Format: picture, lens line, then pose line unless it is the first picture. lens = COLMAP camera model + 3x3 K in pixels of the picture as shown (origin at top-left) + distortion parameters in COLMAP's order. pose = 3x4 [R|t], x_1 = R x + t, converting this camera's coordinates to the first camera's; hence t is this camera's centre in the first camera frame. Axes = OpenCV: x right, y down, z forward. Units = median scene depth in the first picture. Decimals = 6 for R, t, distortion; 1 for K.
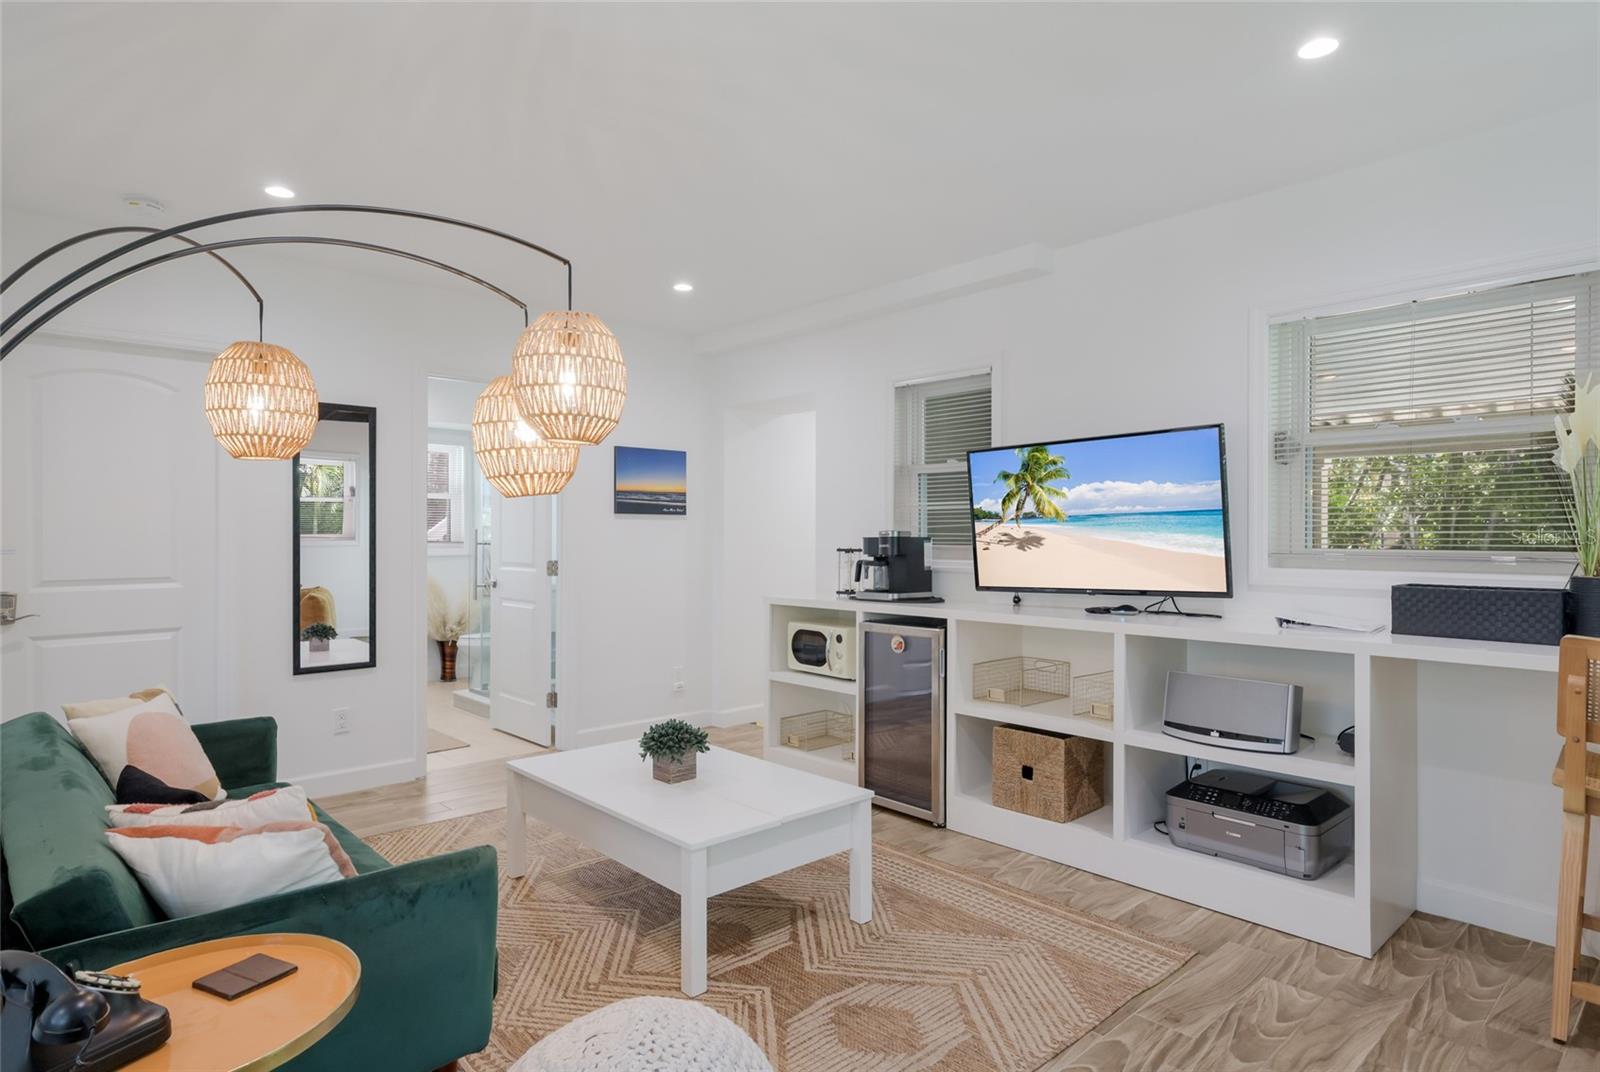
lens RADIAL K [[891.0, 0, 801.5], [0, 891.0, 532.9], [0, 0, 1]] dist [0.000867, 0.000035]
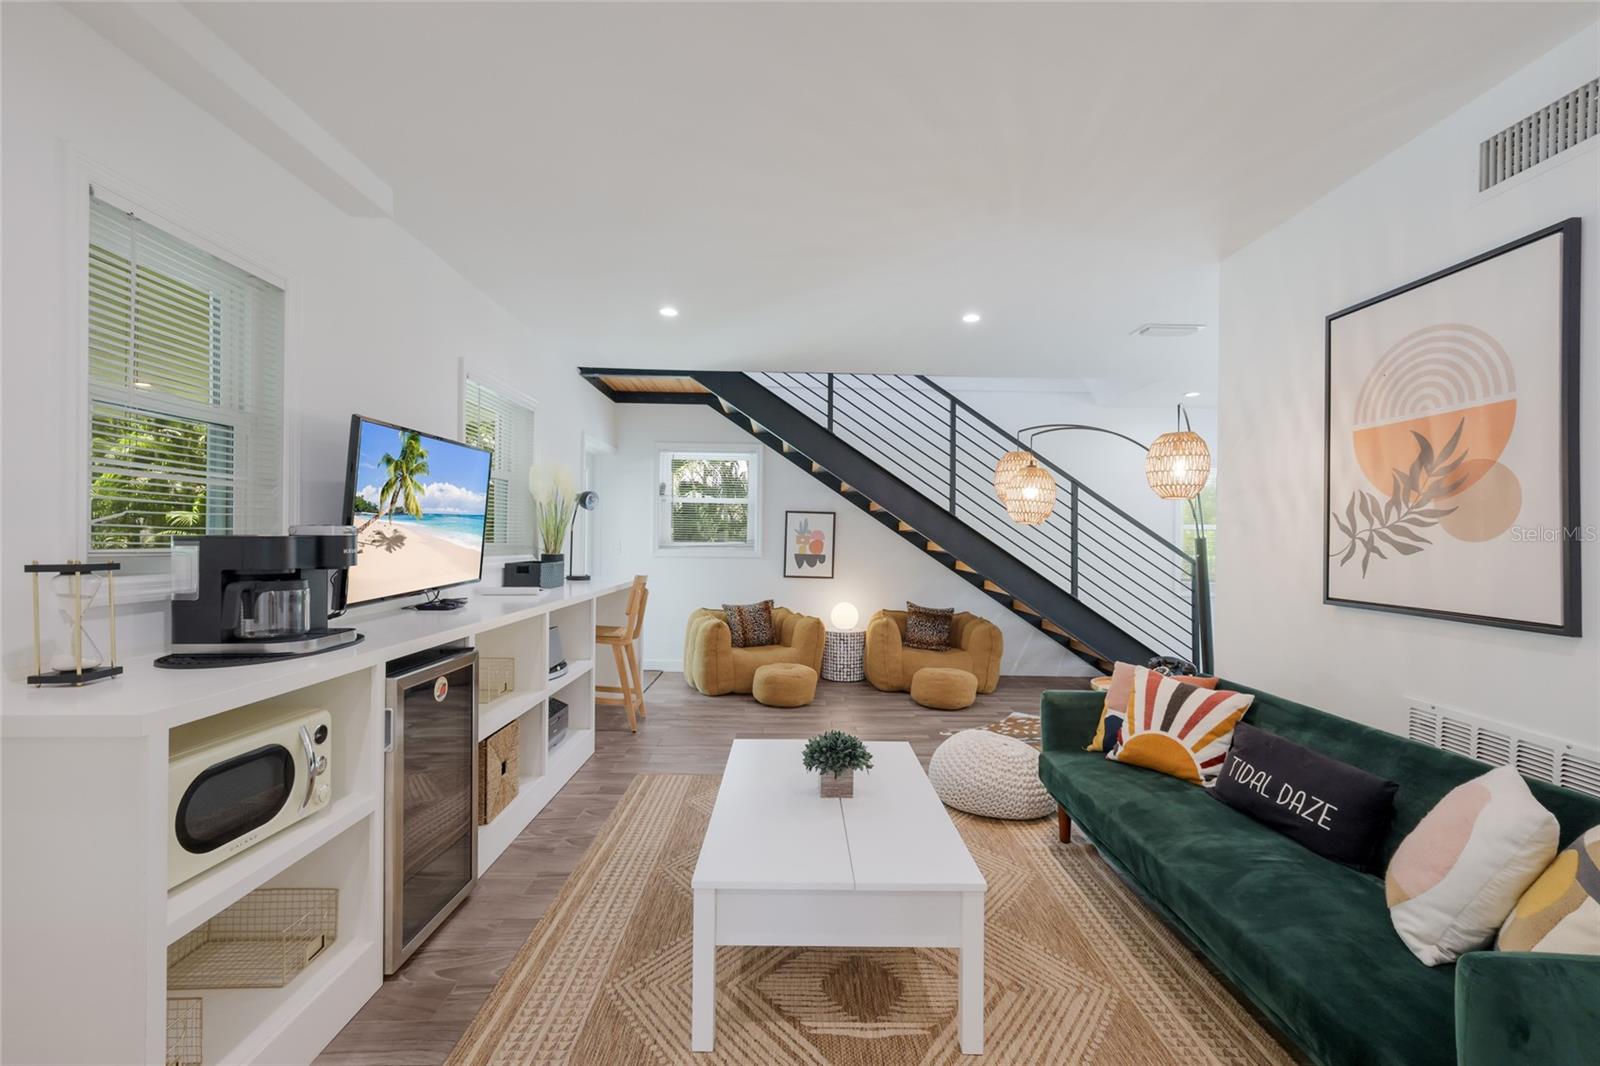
lens RADIAL K [[690.5, 0, 803.1], [0, 690.5, 541.1], [0, 0, 1]] dist [0.000164, 0.000043]
pose [[-0.746238, -0.014300, 0.665525, -0.472520], [-0.017936, 0.999838, 0.001372, 0.001677], [-0.665437, -0.010914, -0.746374, 1.226740]]
